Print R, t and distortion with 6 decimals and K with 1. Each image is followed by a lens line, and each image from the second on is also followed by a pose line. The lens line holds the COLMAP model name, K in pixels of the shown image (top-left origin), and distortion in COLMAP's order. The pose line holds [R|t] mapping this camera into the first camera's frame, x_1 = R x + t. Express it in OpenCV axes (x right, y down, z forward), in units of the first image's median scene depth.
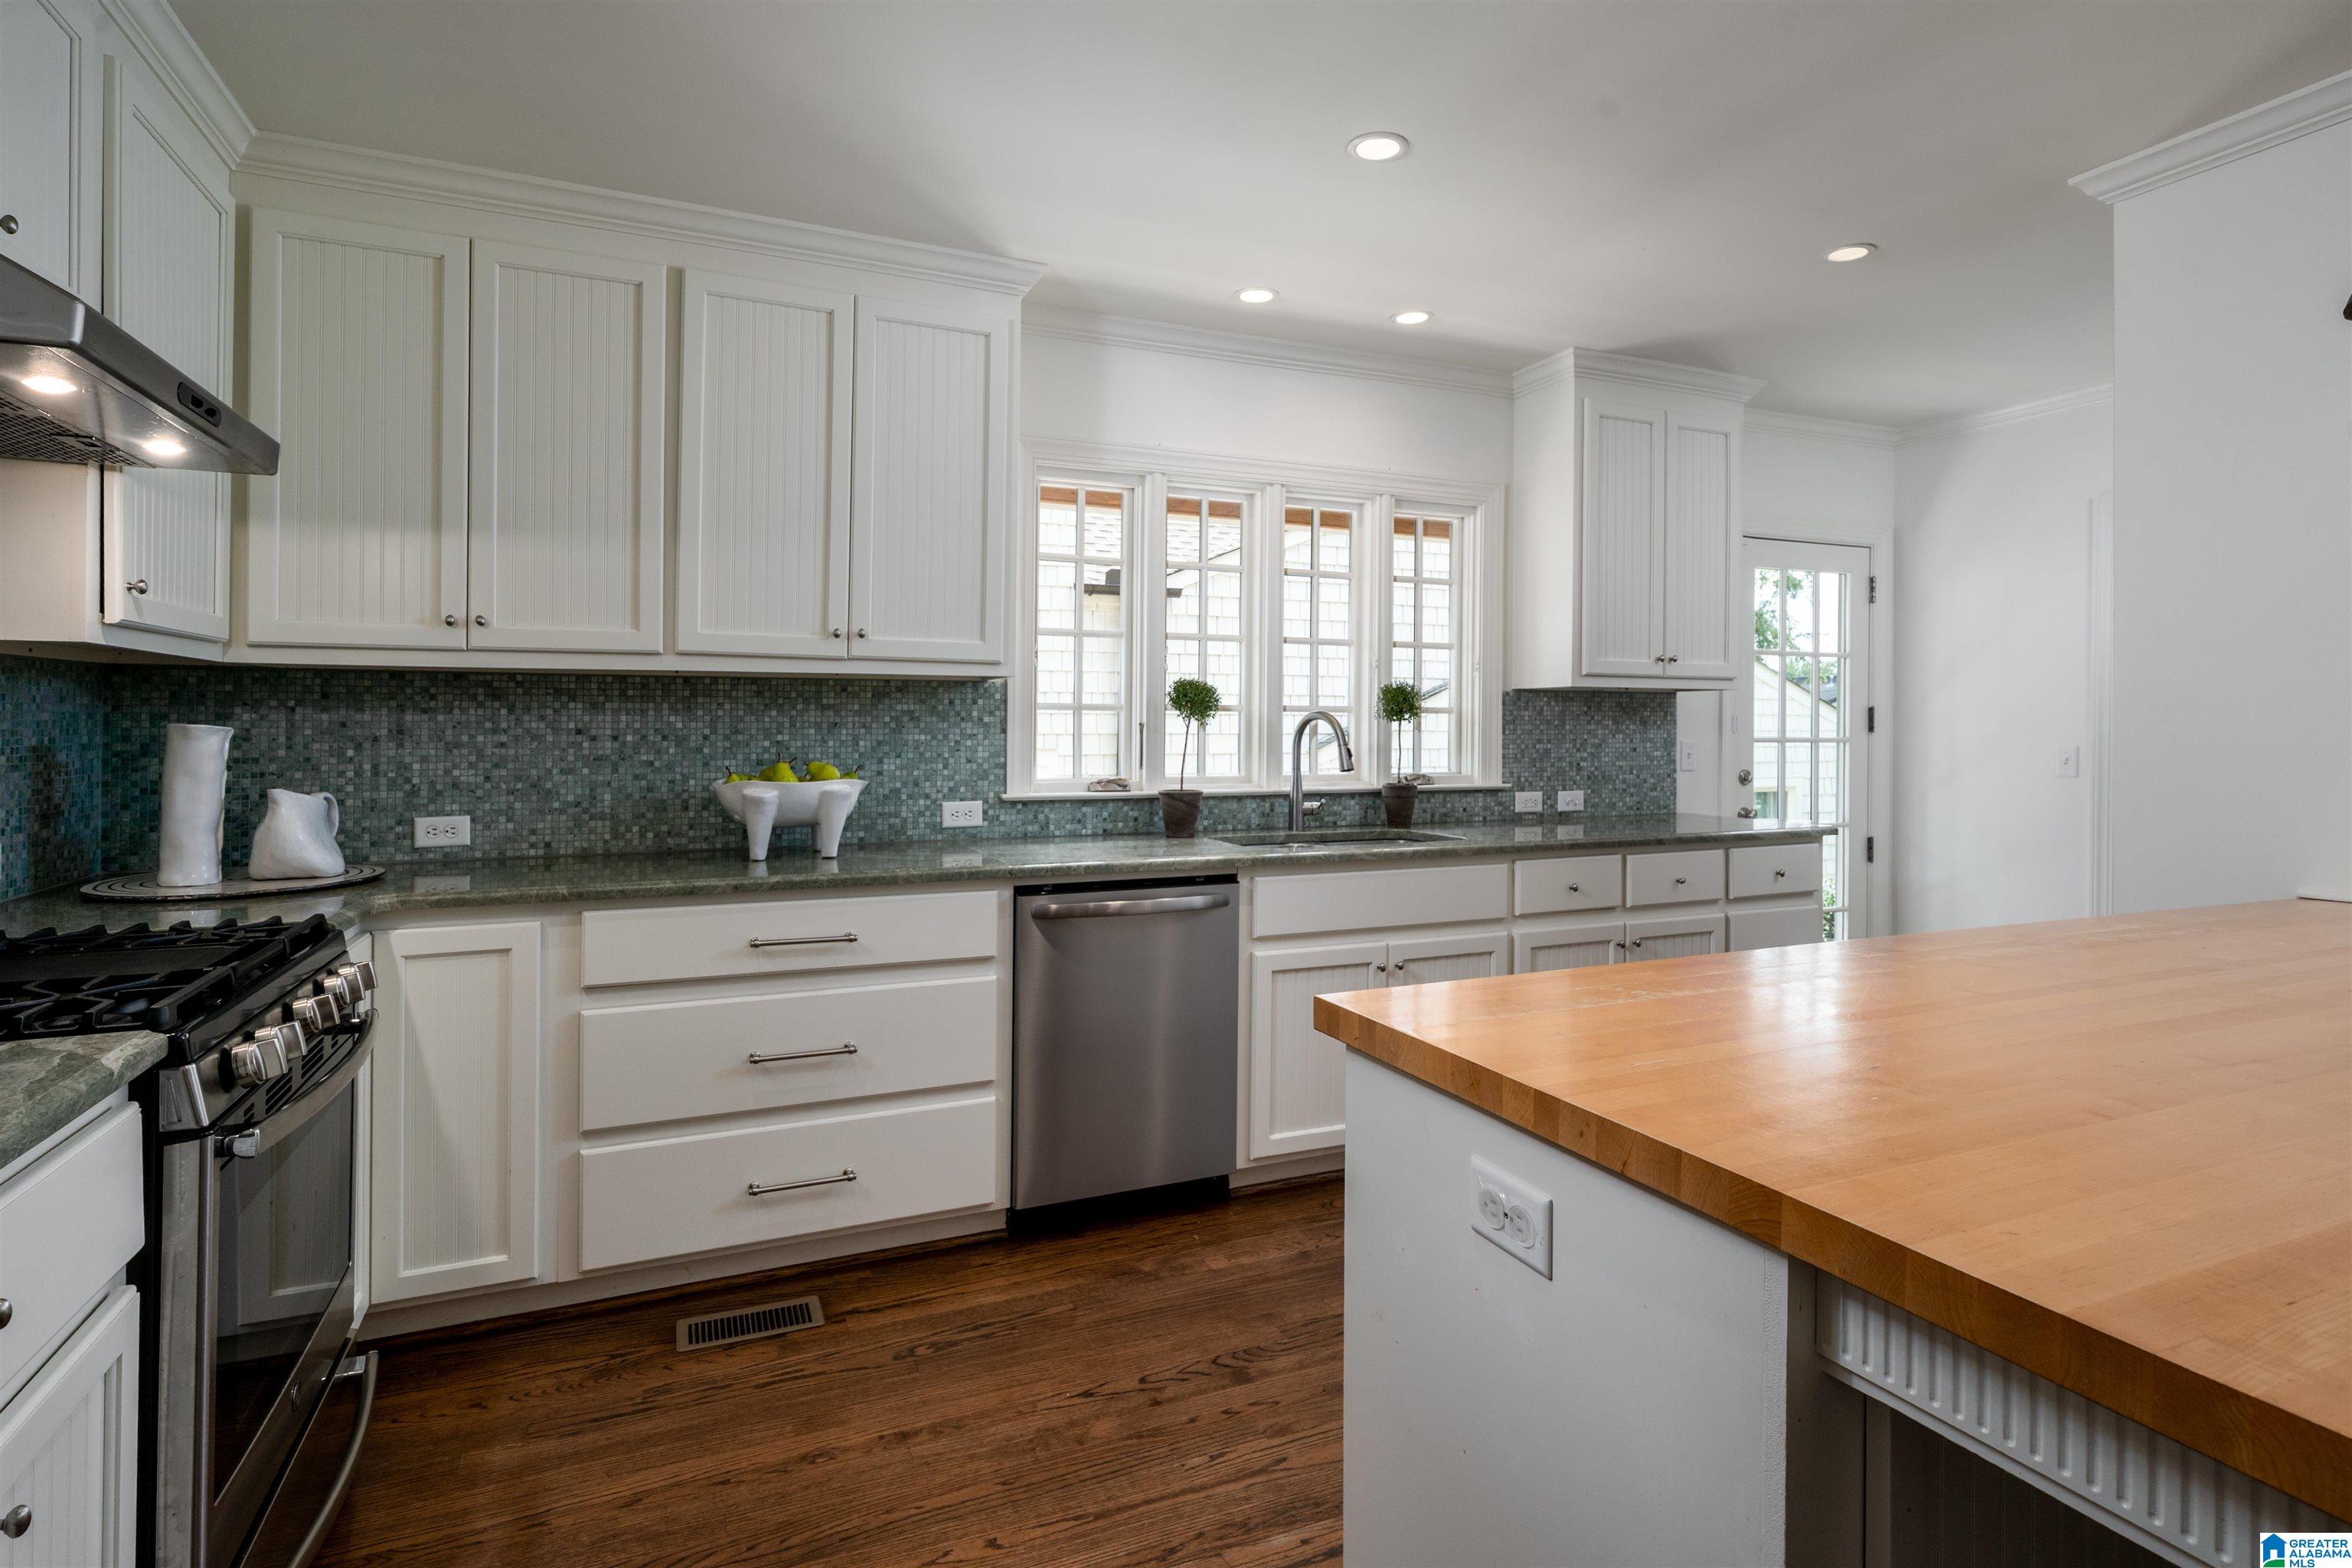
lens RADIAL K [[1184.2, 0, 1169.3], [0, 1184.2, 691.8], [0, 0, 1]] dist [0.002147, 0.000394]
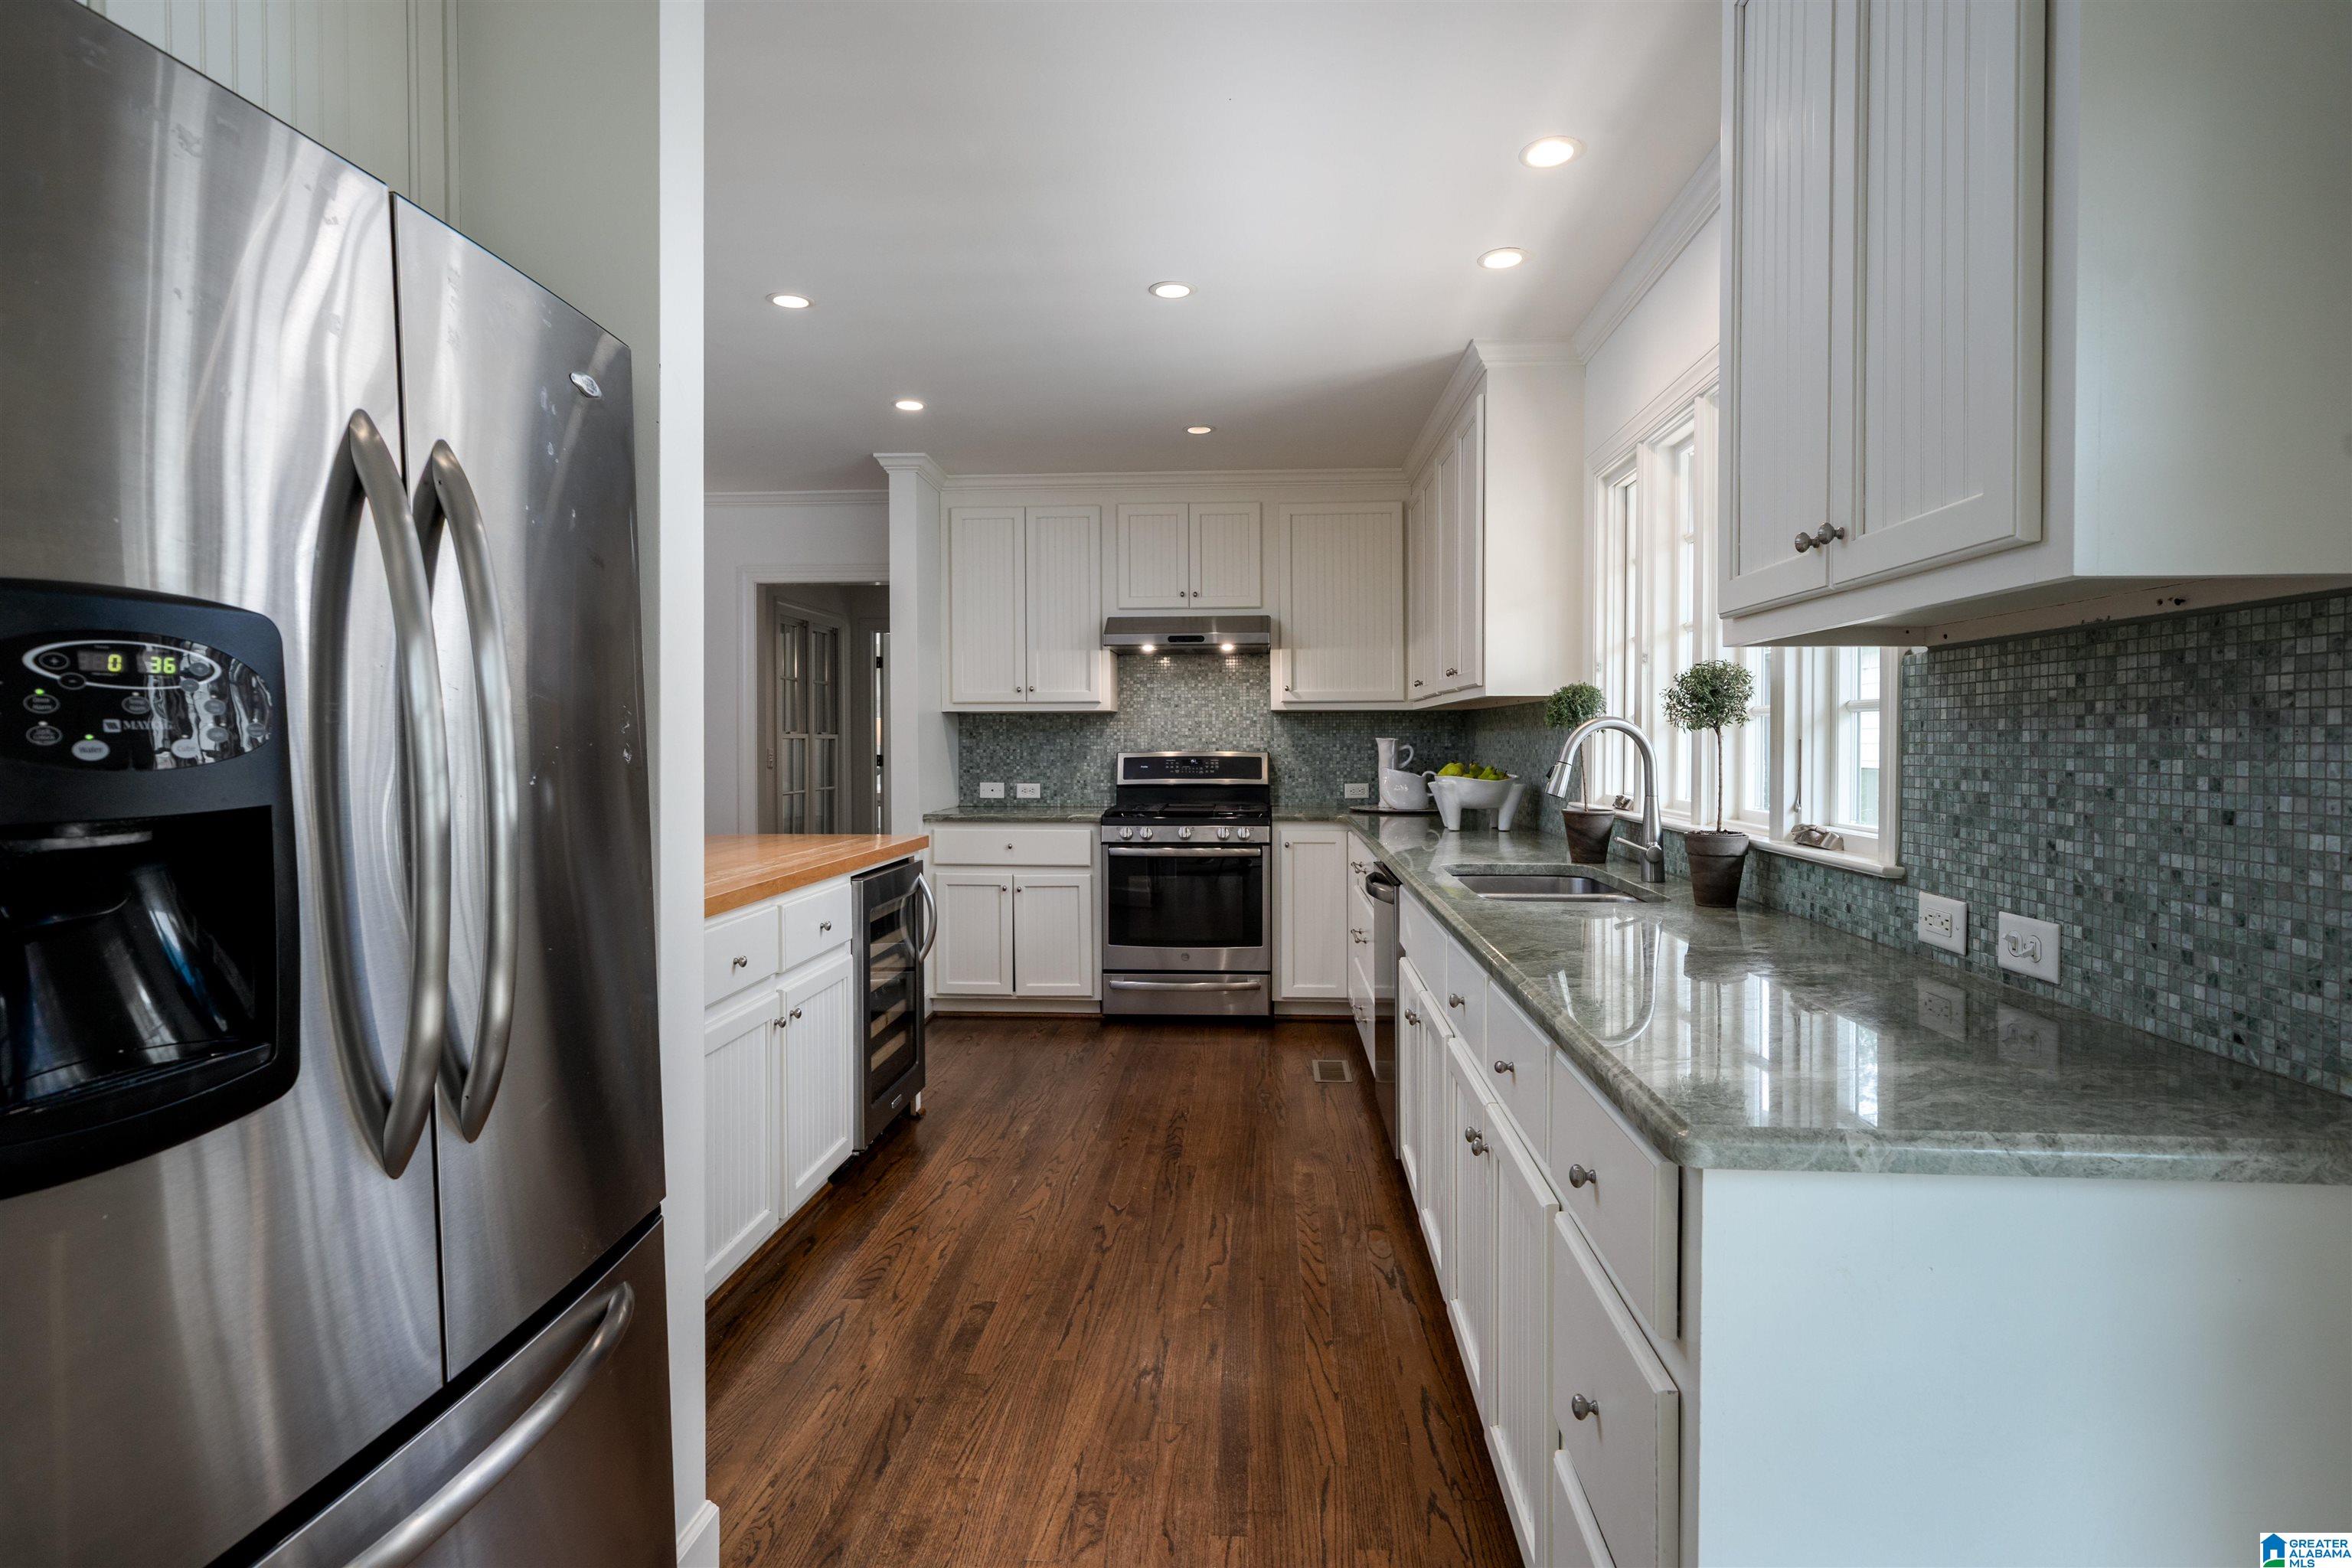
lens RADIAL K [[1184.2, 0, 1192.0], [0, 1184.2, 764.8], [0, 0, 1]] dist [0.002147, 0.000394]
pose [[-0.455297, 0.016375, -0.890189, 1.077428], [0.021516, 0.999741, 0.007386, 0.042484], [0.890080, -0.015790, -0.455531, 1.319870]]
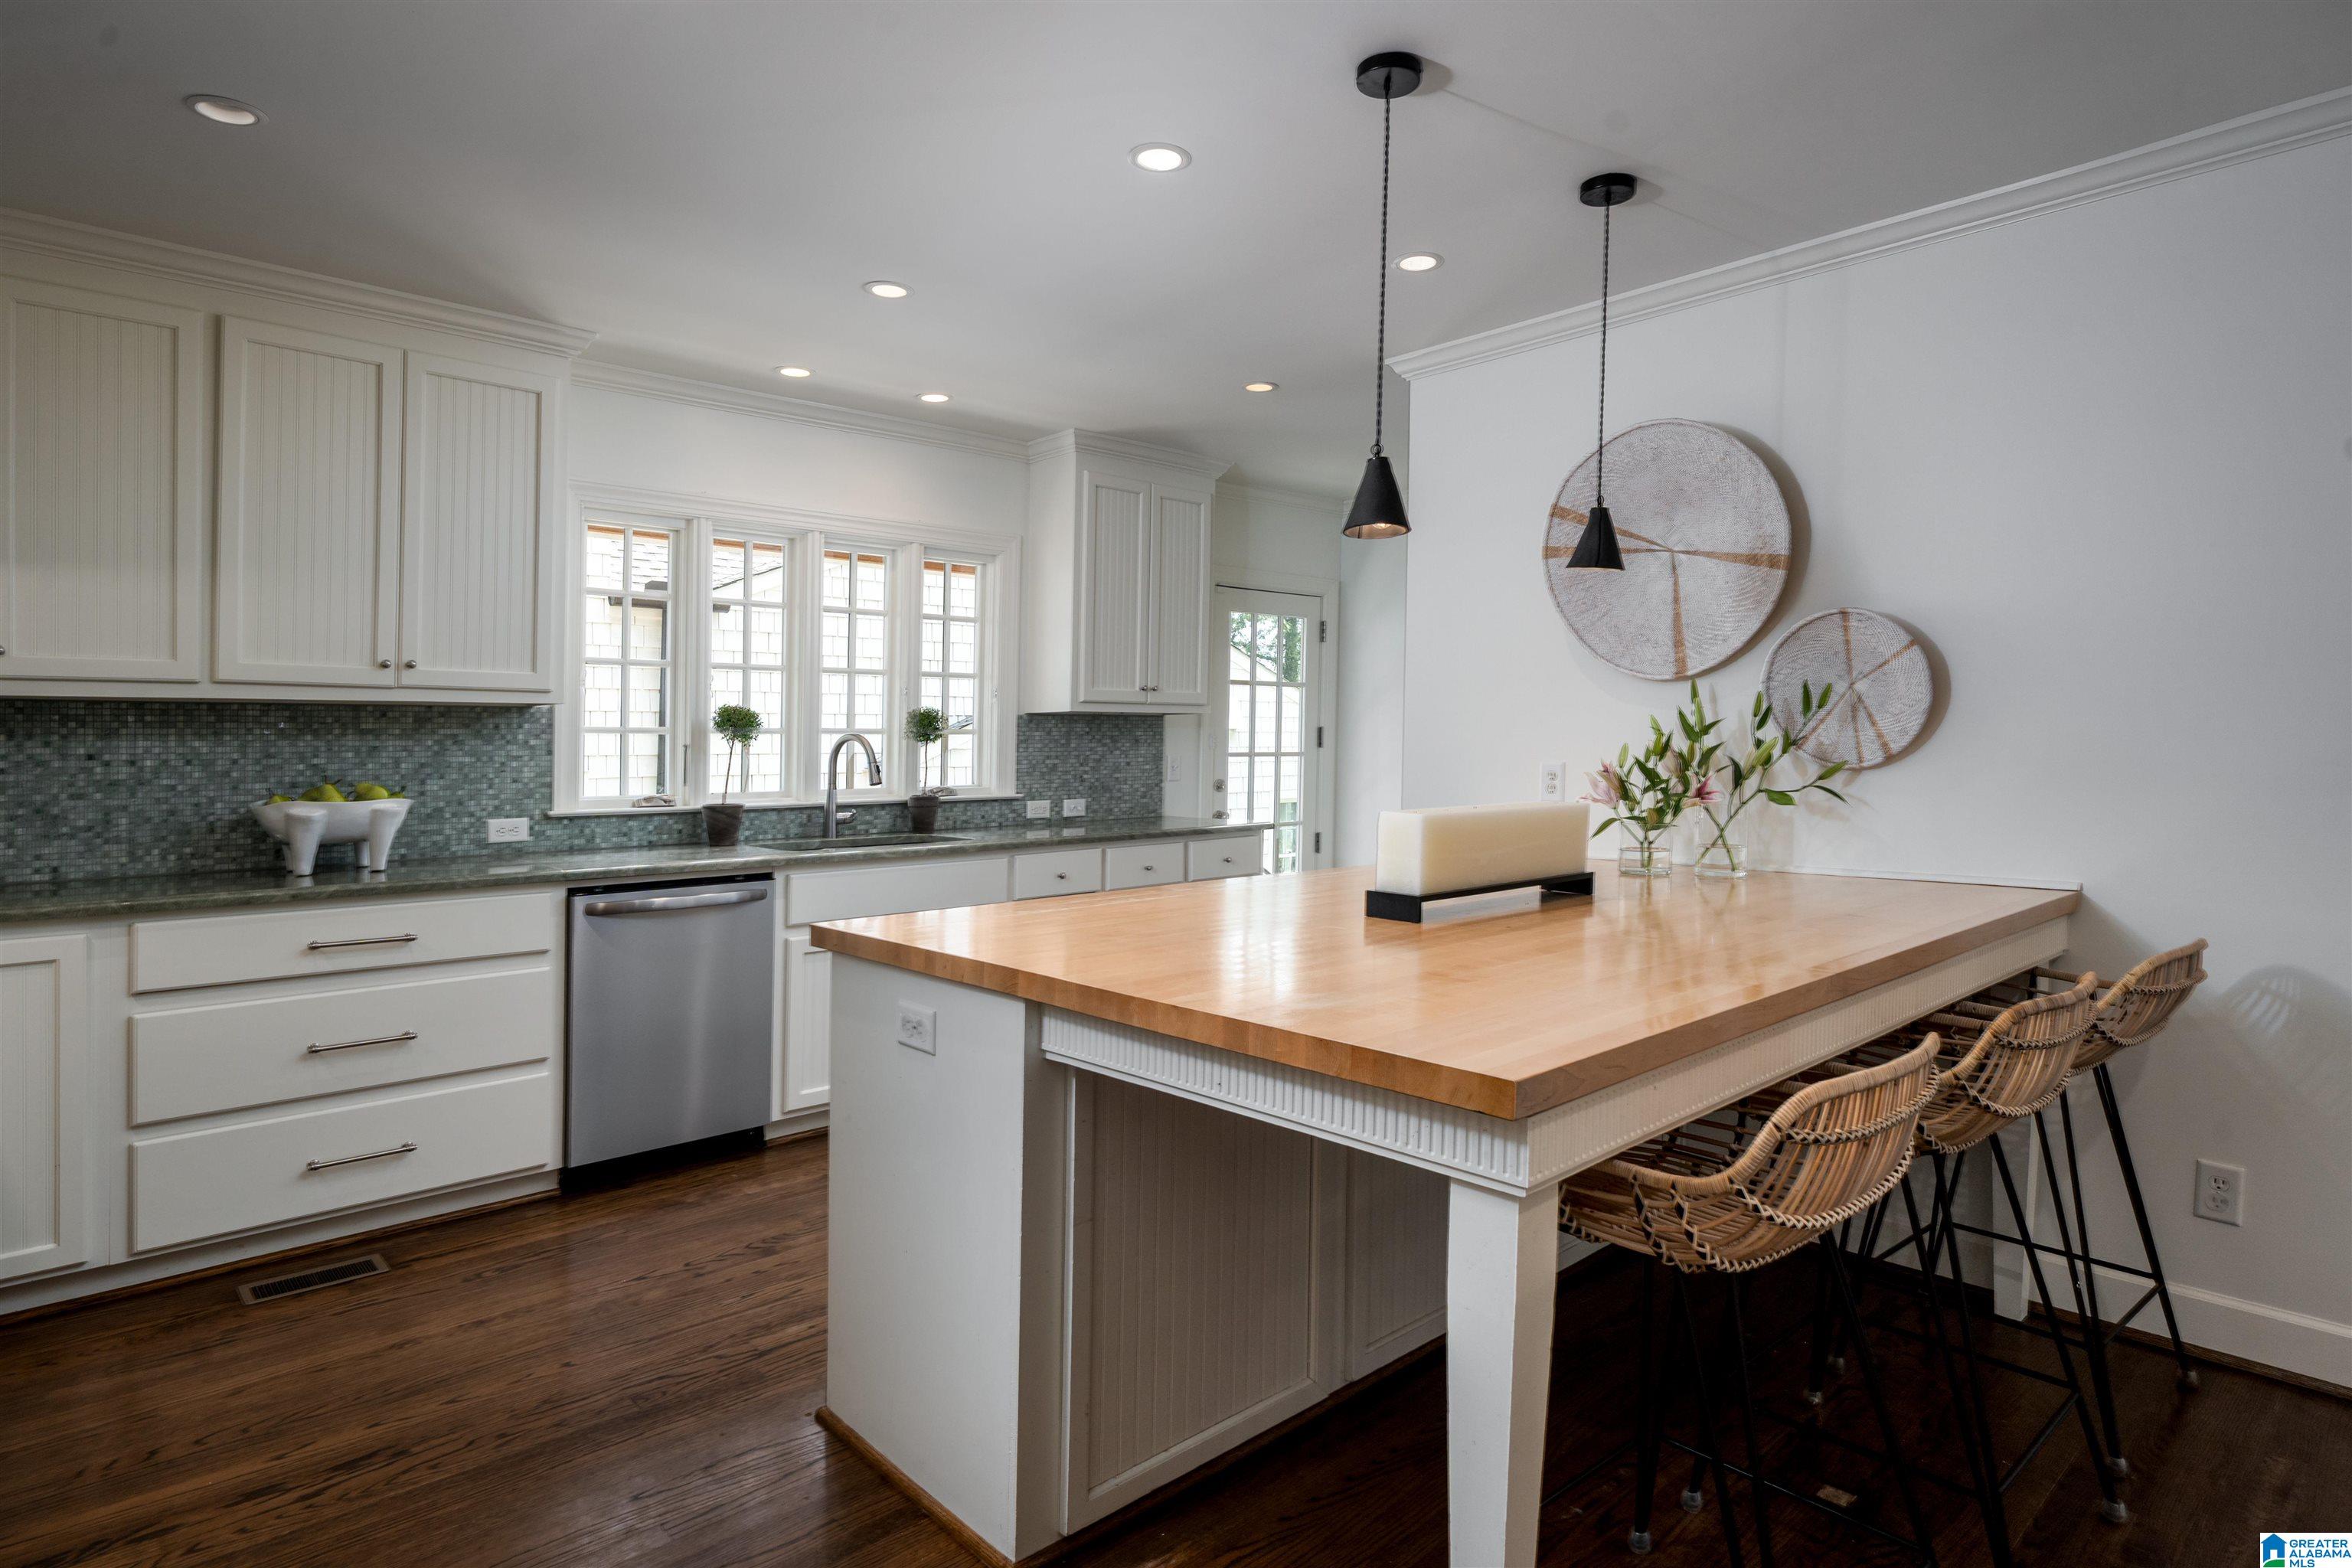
lens RADIAL K [[1293.0, 0, 1191.2], [0, 1293.0, 704.2], [0, 0, 1]] dist [-0.002147, 0.000060]
pose [[0.938460, 0.004291, 0.345362, 0.002584], [-0.003876, 0.999991, -0.001891, -0.012975], [-0.345367, 0.000436, 0.938468, -0.353765]]
